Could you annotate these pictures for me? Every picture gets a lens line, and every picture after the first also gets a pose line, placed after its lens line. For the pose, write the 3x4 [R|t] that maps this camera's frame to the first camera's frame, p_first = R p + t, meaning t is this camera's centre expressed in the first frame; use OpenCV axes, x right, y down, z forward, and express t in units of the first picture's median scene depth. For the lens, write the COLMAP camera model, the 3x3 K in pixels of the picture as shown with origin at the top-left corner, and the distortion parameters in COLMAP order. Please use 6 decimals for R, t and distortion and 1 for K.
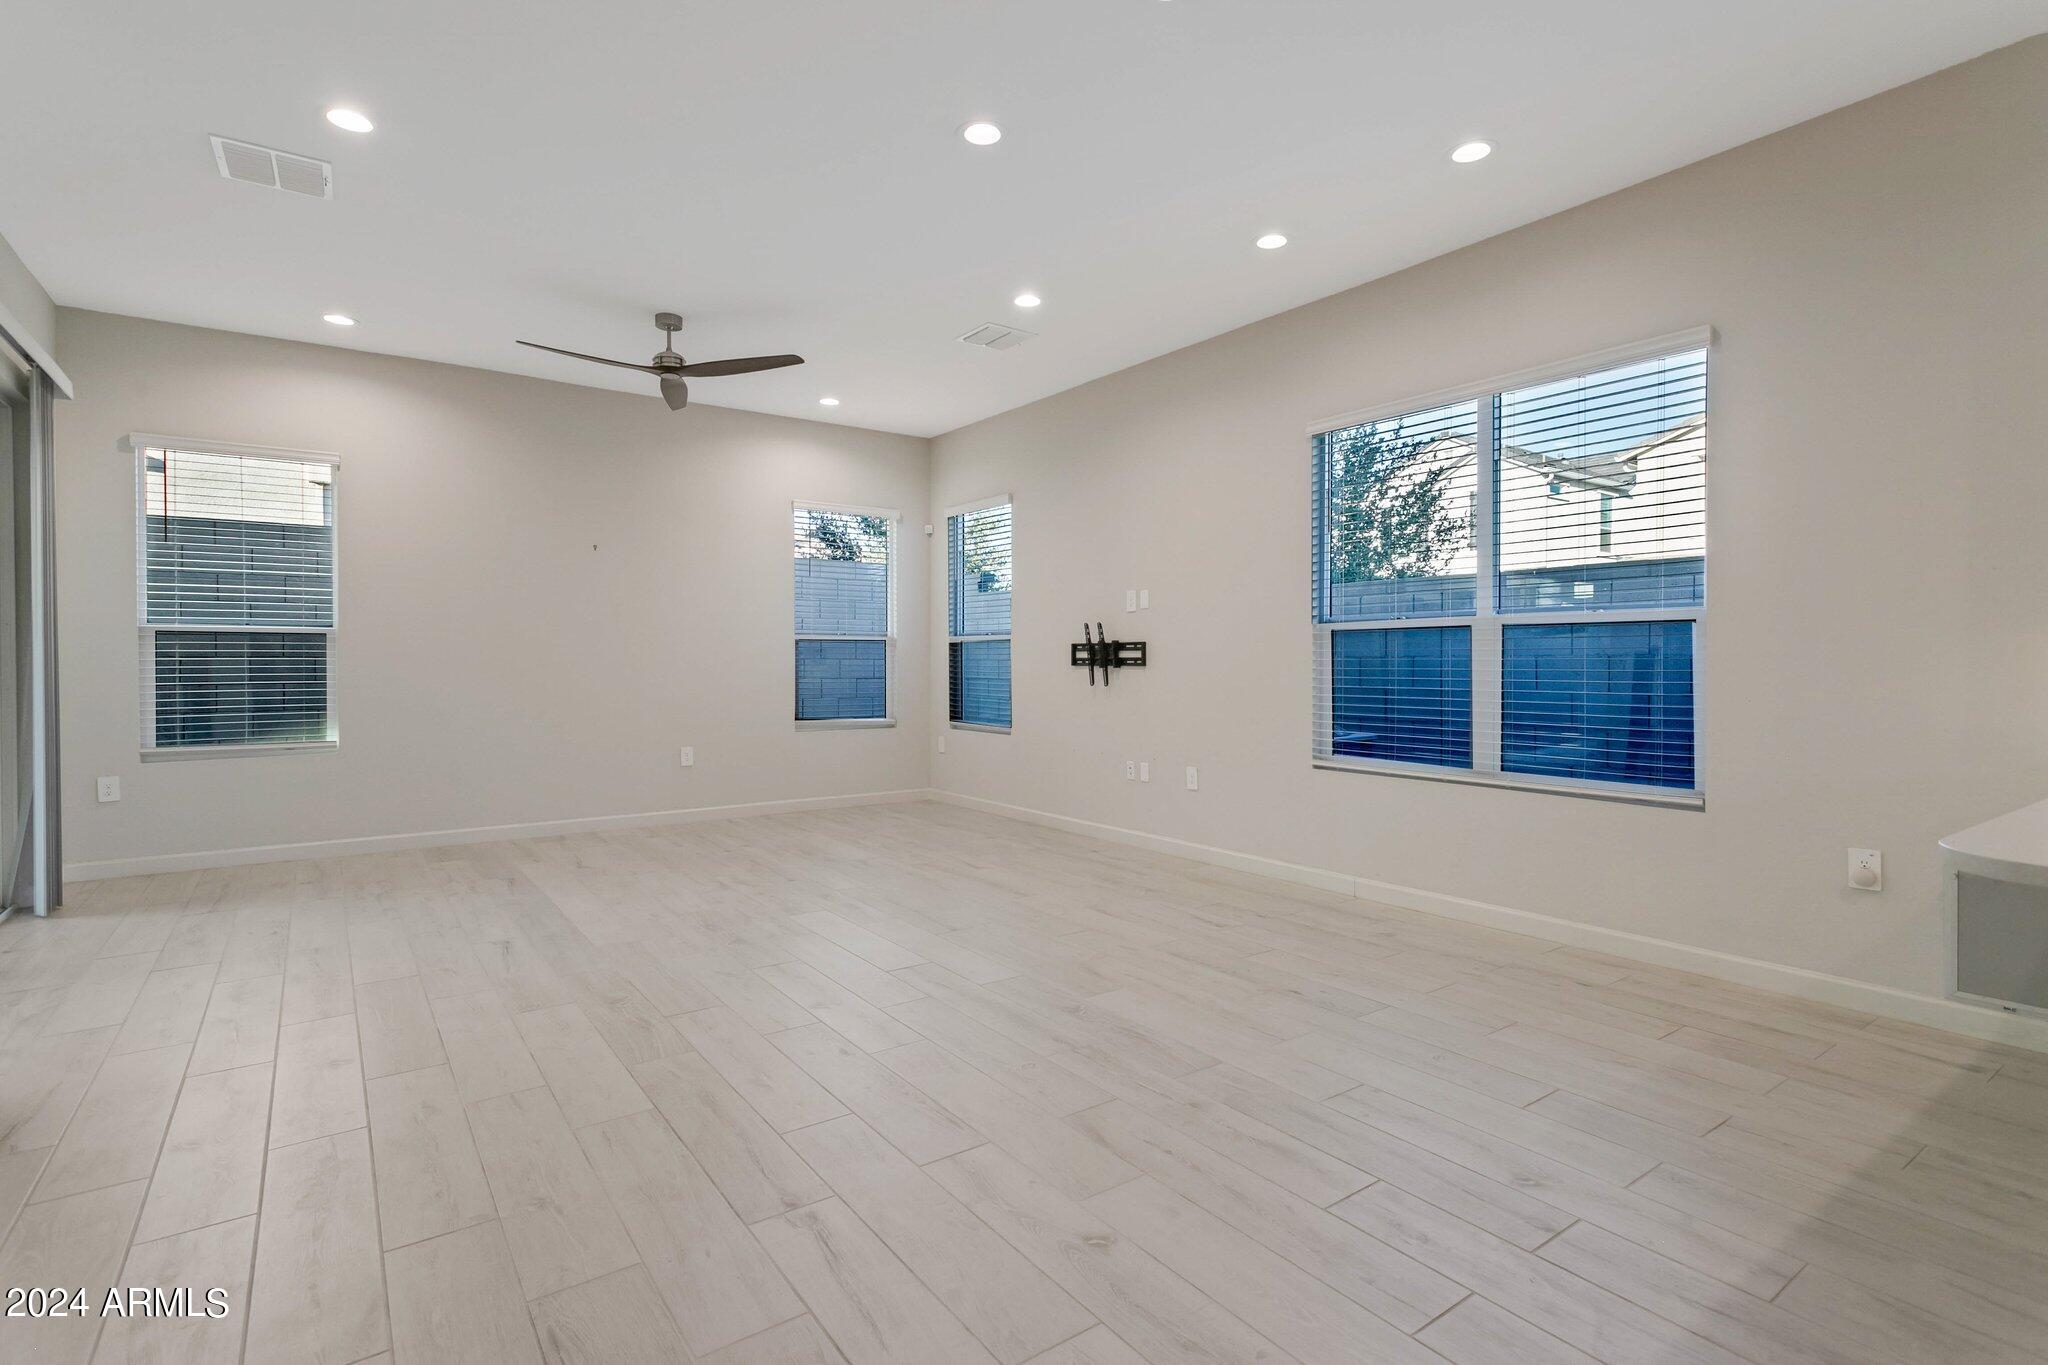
lens RADIAL K [[980.3, 0, 1035.3], [0, 980.3, 669.0], [0, 0, 1]] dist [0.000403, -0.000280]
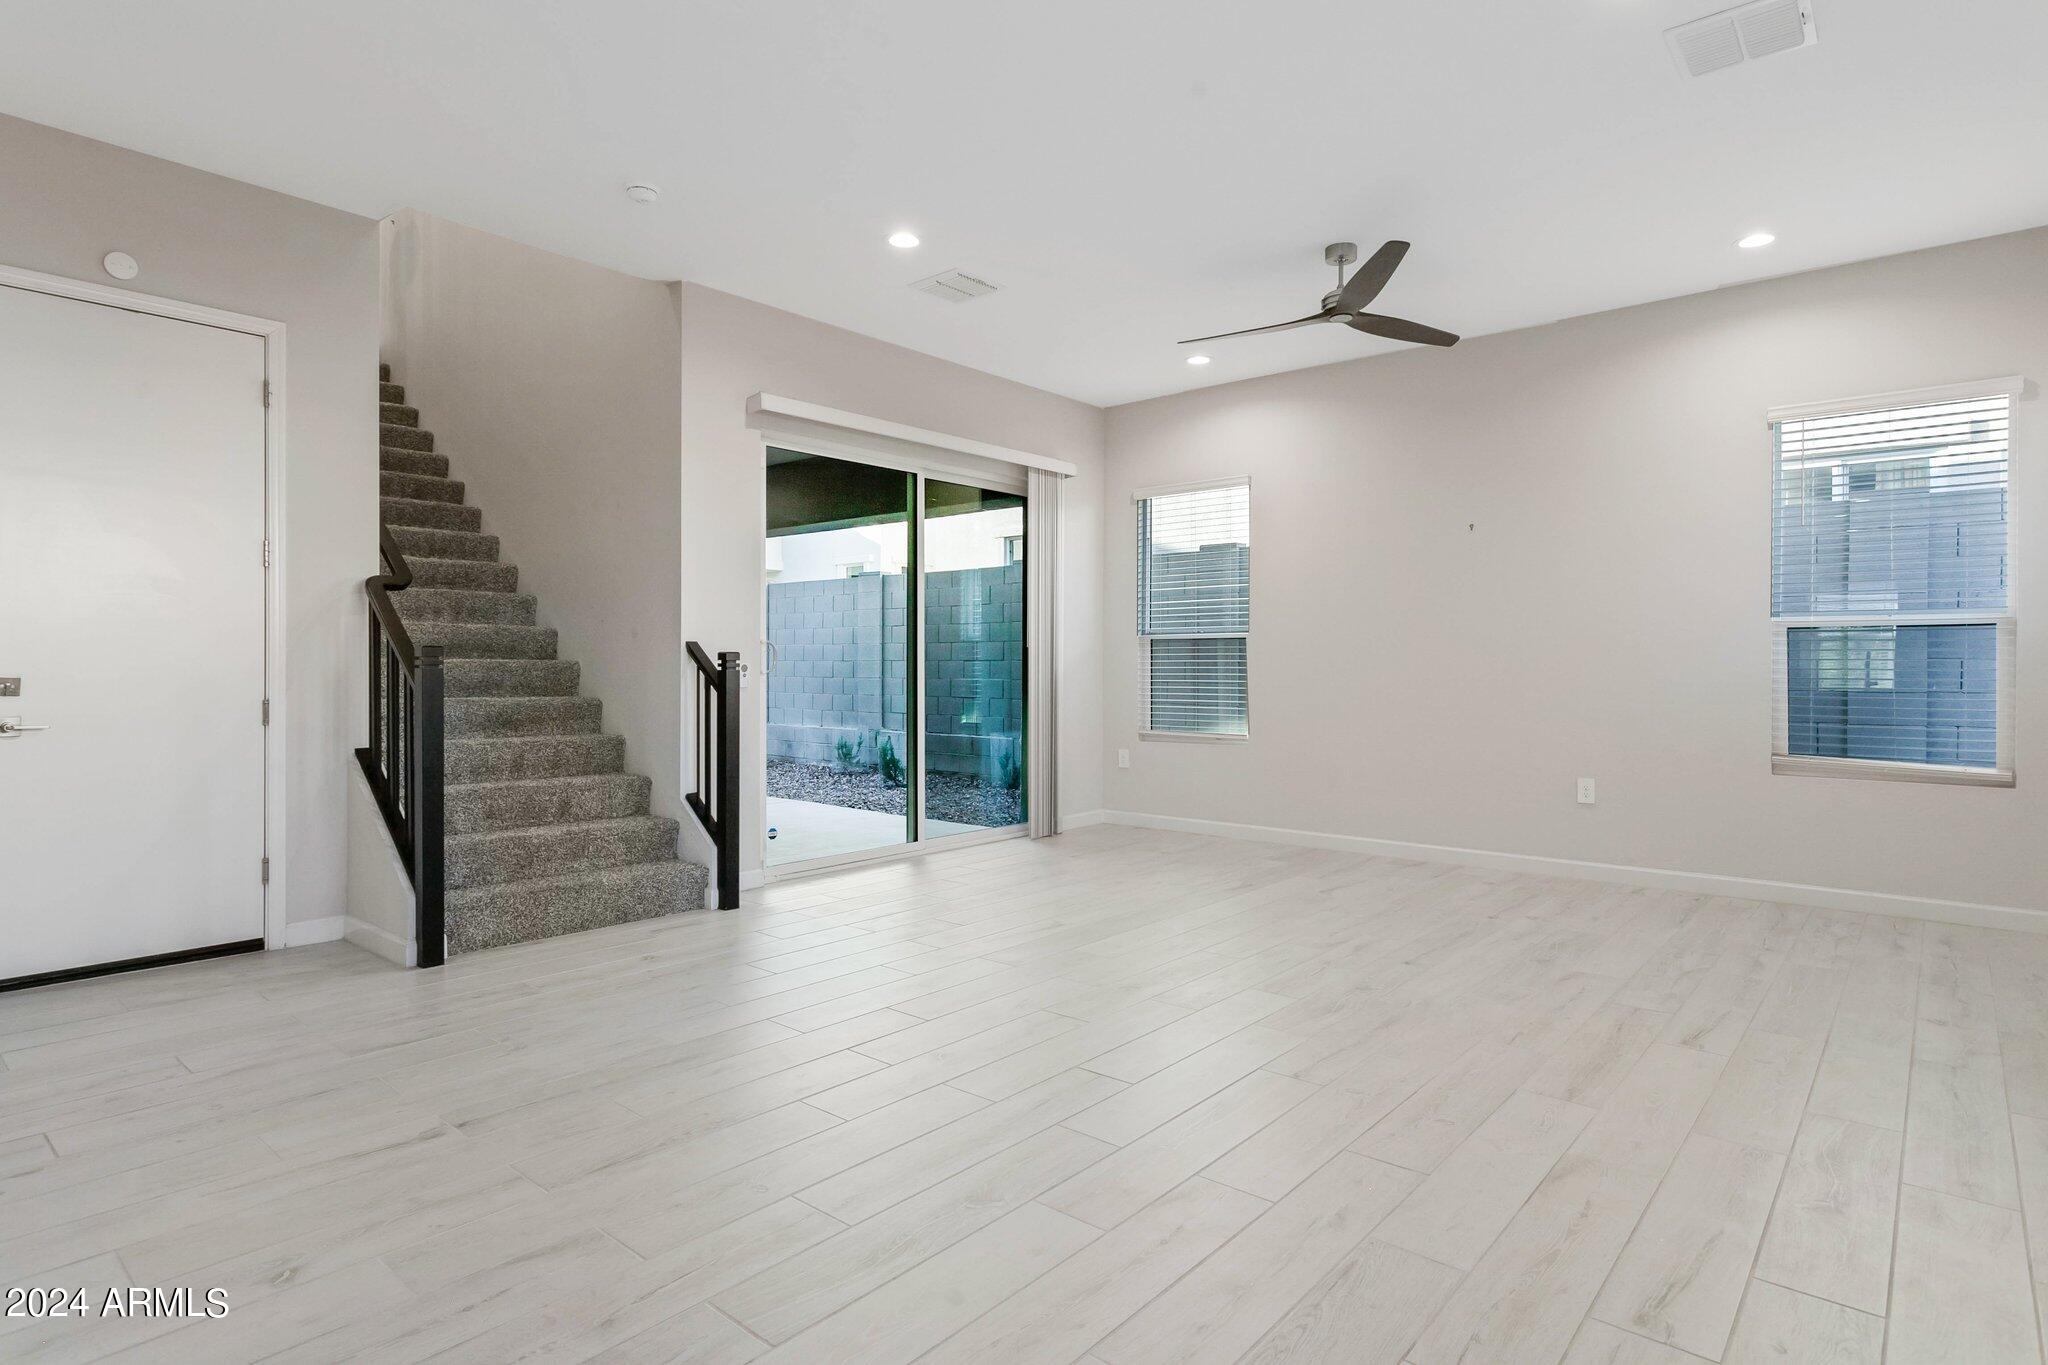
lens RADIAL K [[1068.5, 0, 1035.9], [0, 1068.5, 676.3], [0, 0, 1]] dist [-0.001630, 0.000450]
pose [[0.233129, 0.010411, -0.972390, 0.427885], [-0.008290, 0.999928, 0.008718, -0.001619], [0.972410, 0.006028, 0.233199, 0.510843]]
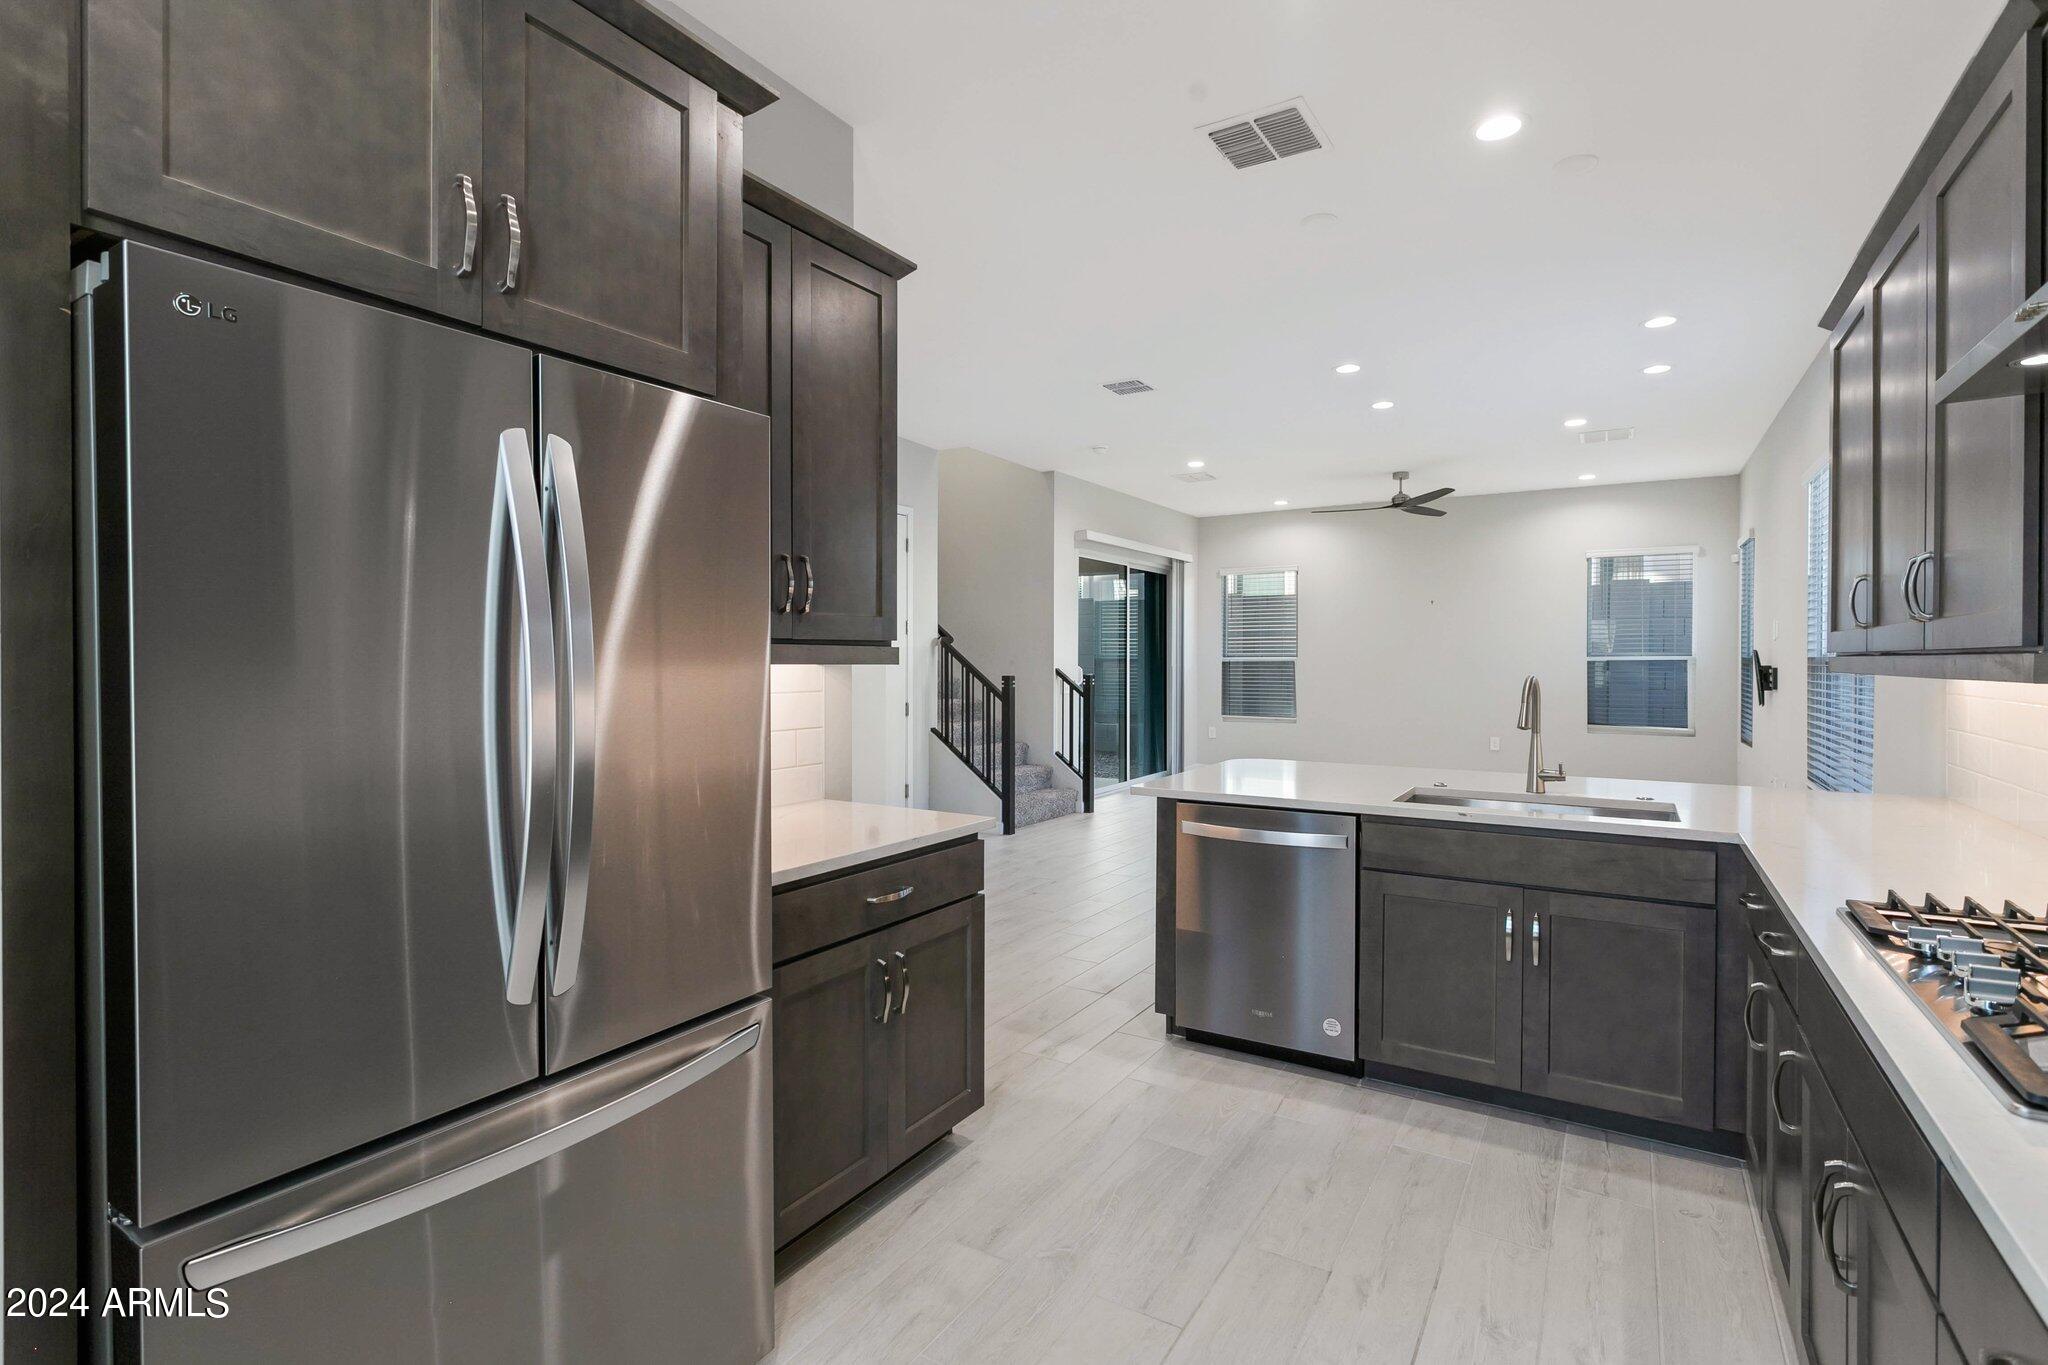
lens RADIAL K [[980.3, 0, 1035.3], [0, 980.3, 669.0], [0, 0, 1]] dist [0.000403, -0.000280]
pose [[0.388580, 0.009489, -0.921366, 0.875967], [-0.006733, 0.999950, 0.007459, -0.031530], [0.921391, 0.003305, 0.388624, -0.207324]]
